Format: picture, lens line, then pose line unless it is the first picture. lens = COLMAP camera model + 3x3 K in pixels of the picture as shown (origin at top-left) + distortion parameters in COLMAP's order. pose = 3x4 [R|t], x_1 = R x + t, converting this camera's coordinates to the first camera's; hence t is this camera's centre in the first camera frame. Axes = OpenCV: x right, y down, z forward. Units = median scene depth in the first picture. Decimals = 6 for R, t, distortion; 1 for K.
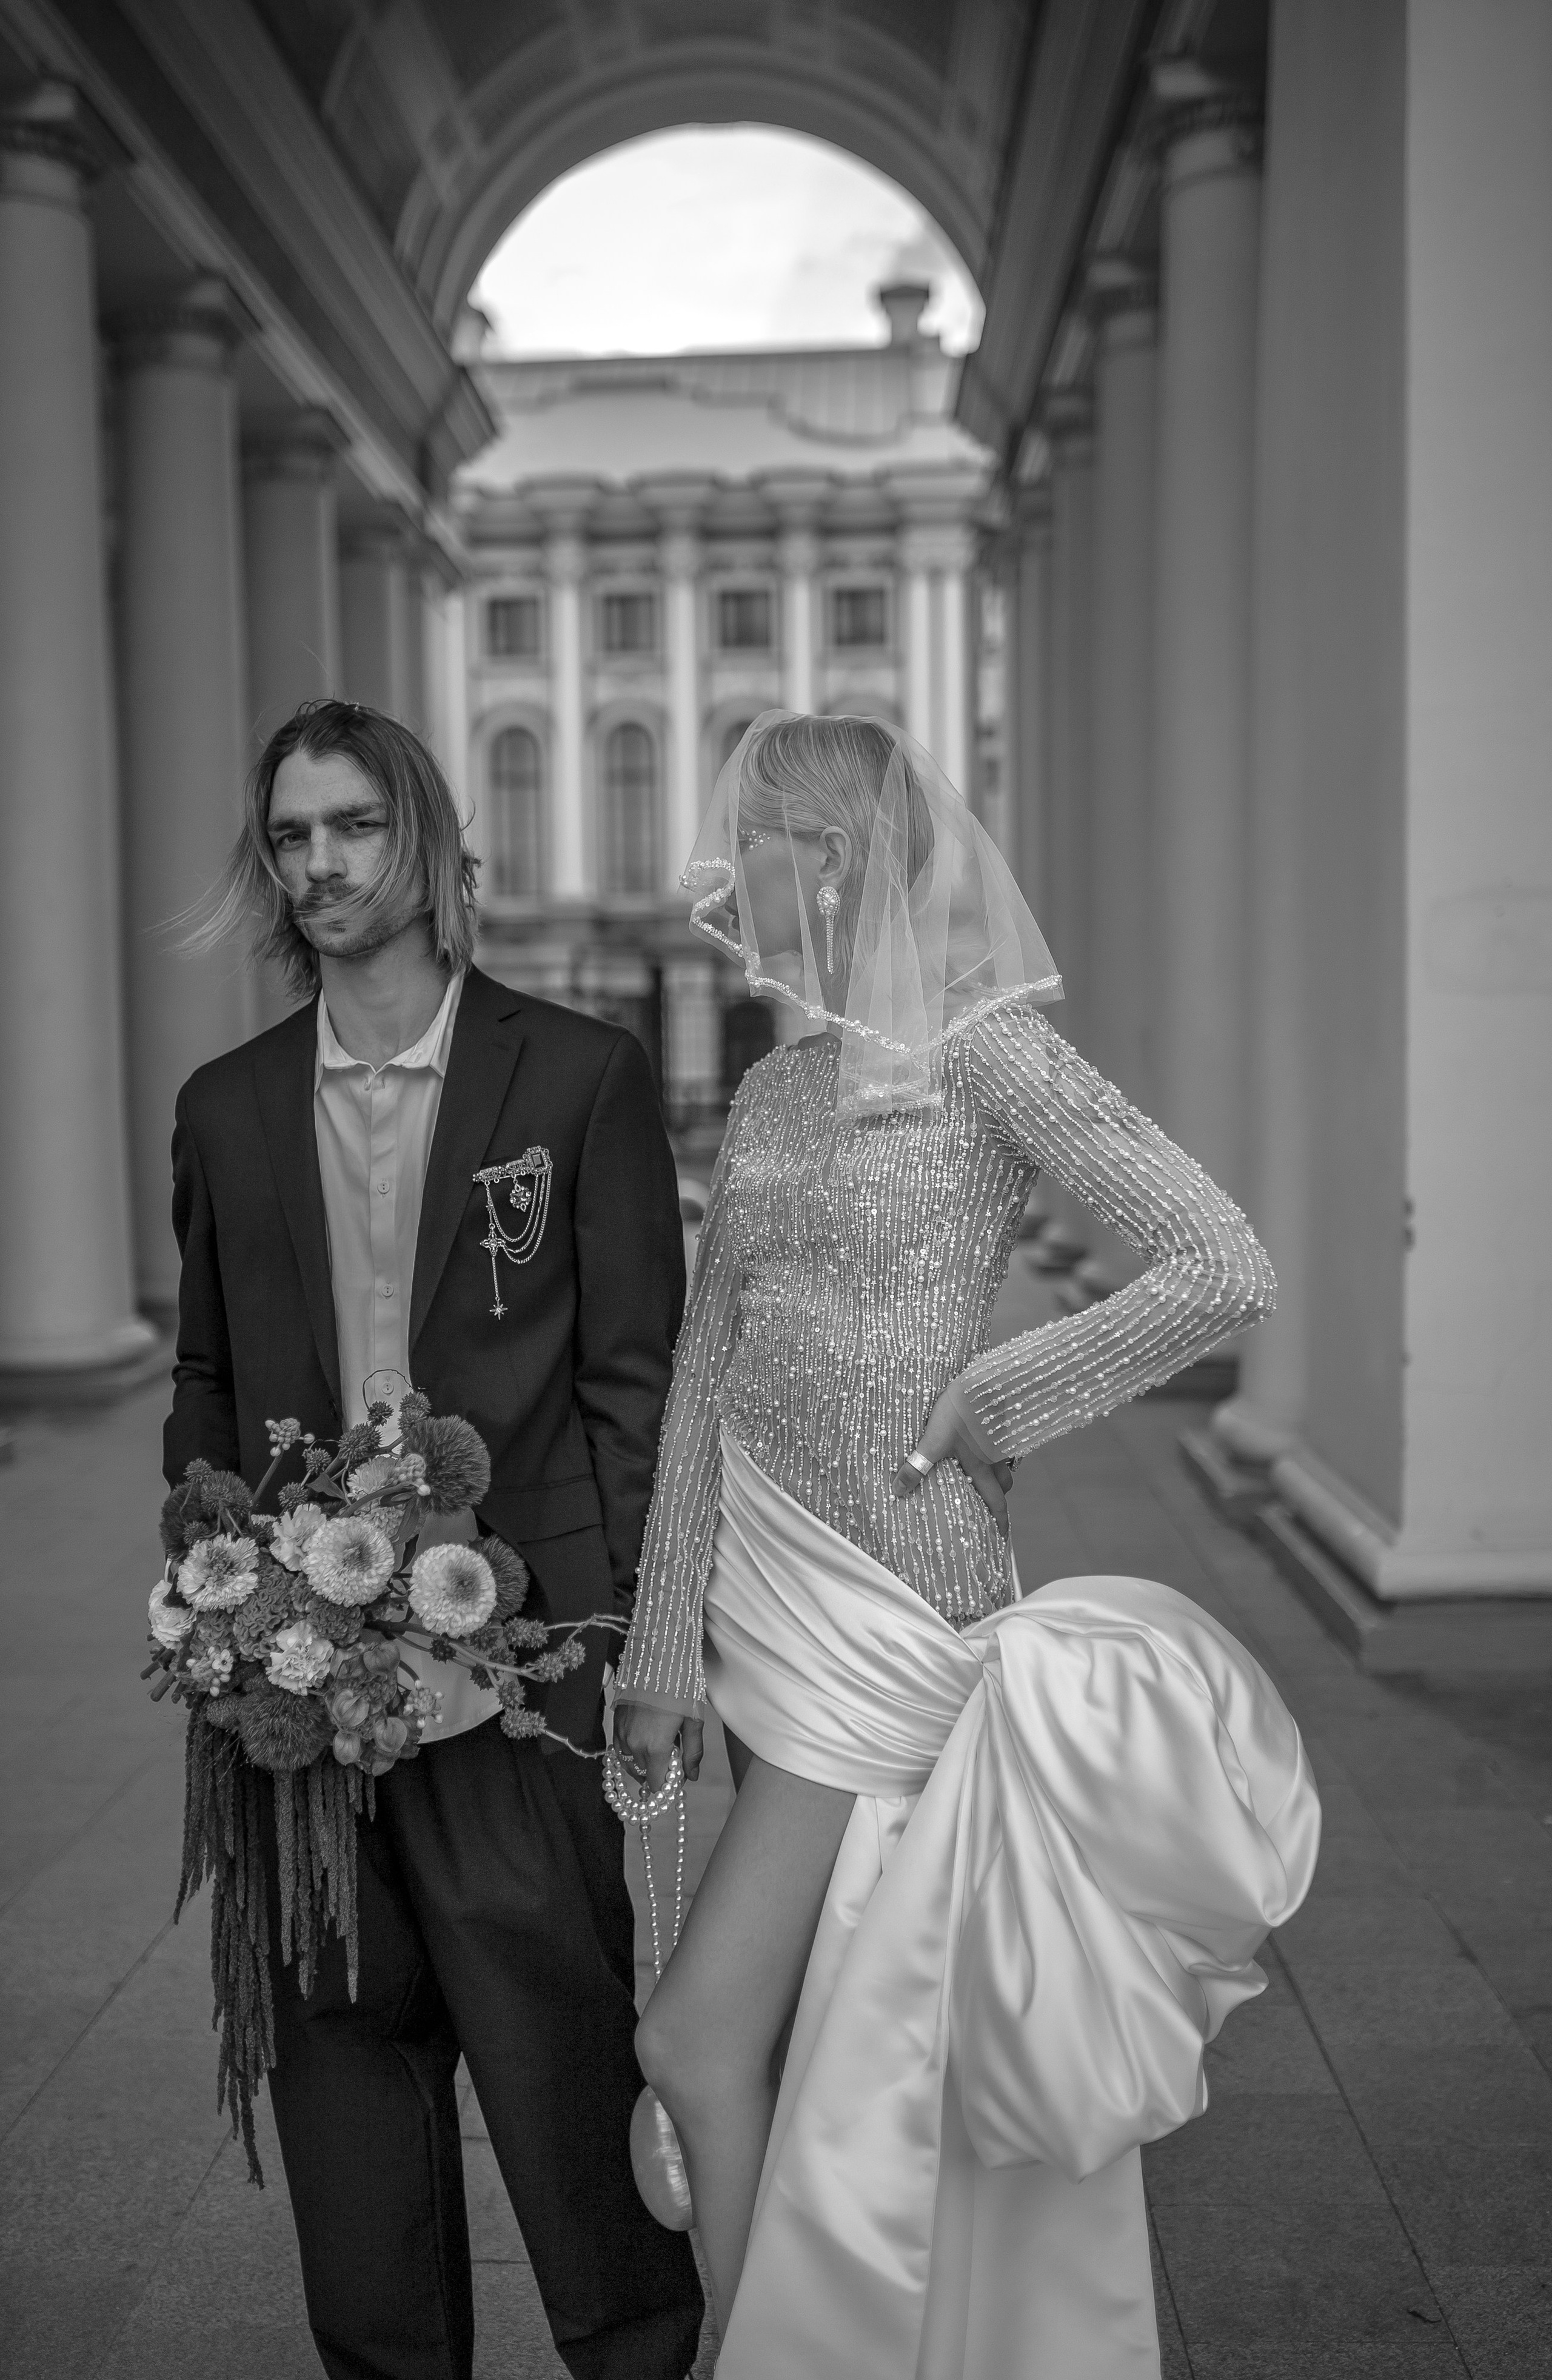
lens RADIAL K [[2330.0, 0, 776.0], [0, 2330.0, 1190.0], [0, 0, 1]] dist [-0.082262, 0.119303]
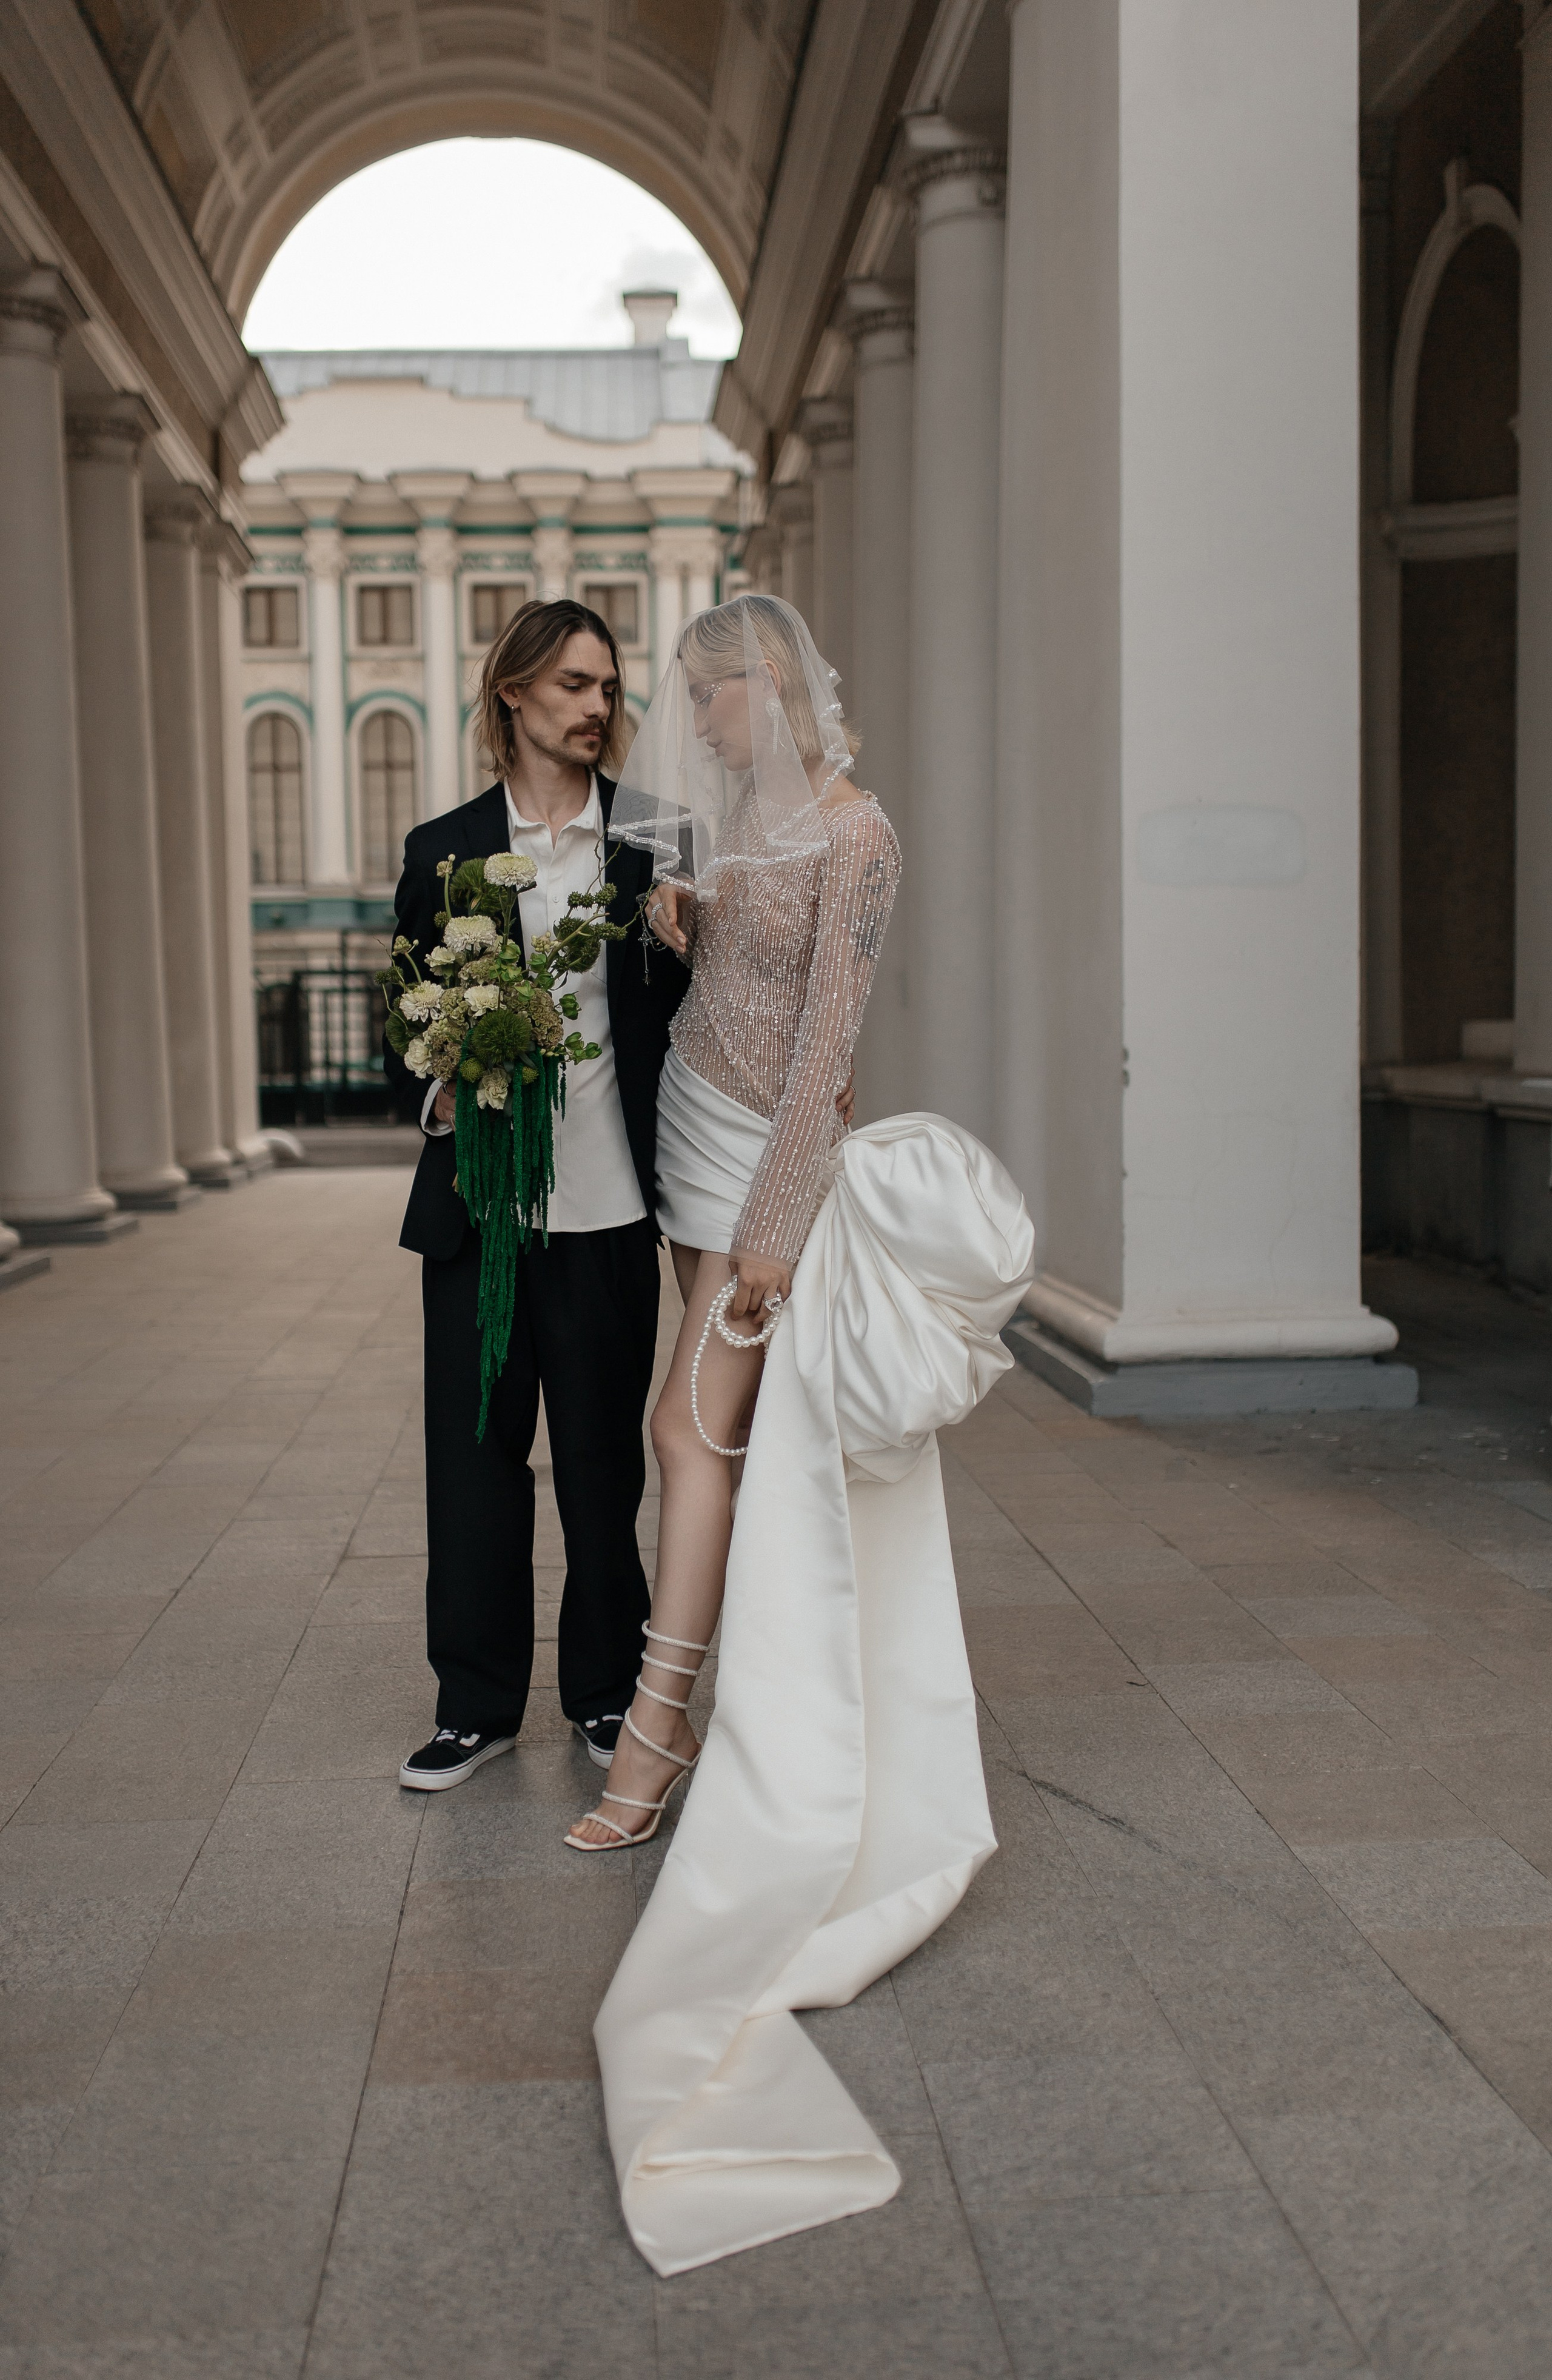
lens RADIAL K [[2304.5, 0, 776.0], [0, 2304.5, 1190.0], [0, 0, 1]] dist [0.003995, 0.001819]
pose [[0.993711, -0.009117, 0.111602, -0.023423], [0.009081, 0.999958, 0.000832, 0.030556], [-0.111605, 0.000187, 0.993753, -0.093364]]
